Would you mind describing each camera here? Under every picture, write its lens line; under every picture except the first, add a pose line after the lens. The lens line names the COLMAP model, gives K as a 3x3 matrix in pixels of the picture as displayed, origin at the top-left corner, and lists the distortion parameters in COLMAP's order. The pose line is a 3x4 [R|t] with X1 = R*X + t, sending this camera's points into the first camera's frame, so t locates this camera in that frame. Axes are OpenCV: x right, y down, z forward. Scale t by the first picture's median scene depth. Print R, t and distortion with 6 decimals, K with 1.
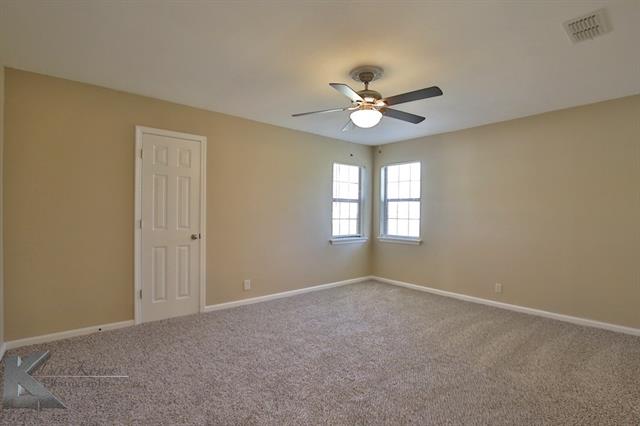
lens RADIAL K [[312.5, 0, 320.0], [0, 312.5, 213.0], [0, 0, 1]] dist [-0.033732, 0.001930]
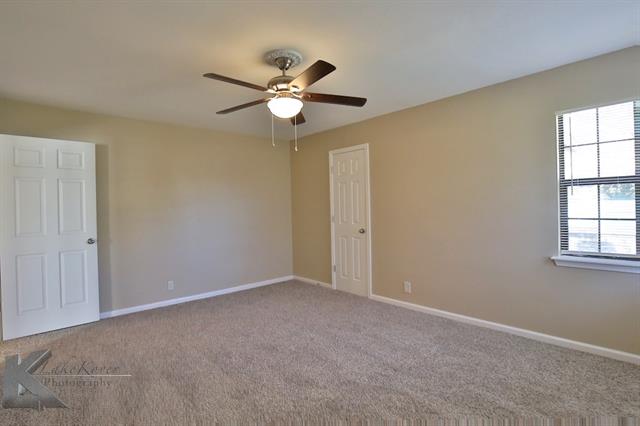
lens RADIAL K [[323.8, 0, 320.0], [0, 323.8, 213.0], [0, 0, 1]] dist [-0.030770, 0.000969]
pose [[0.018978, 0.013721, -0.999726, 0.815387], [0.026408, 0.999550, 0.014220, -0.014627], [0.999471, -0.026671, 0.018607, 0.815419]]
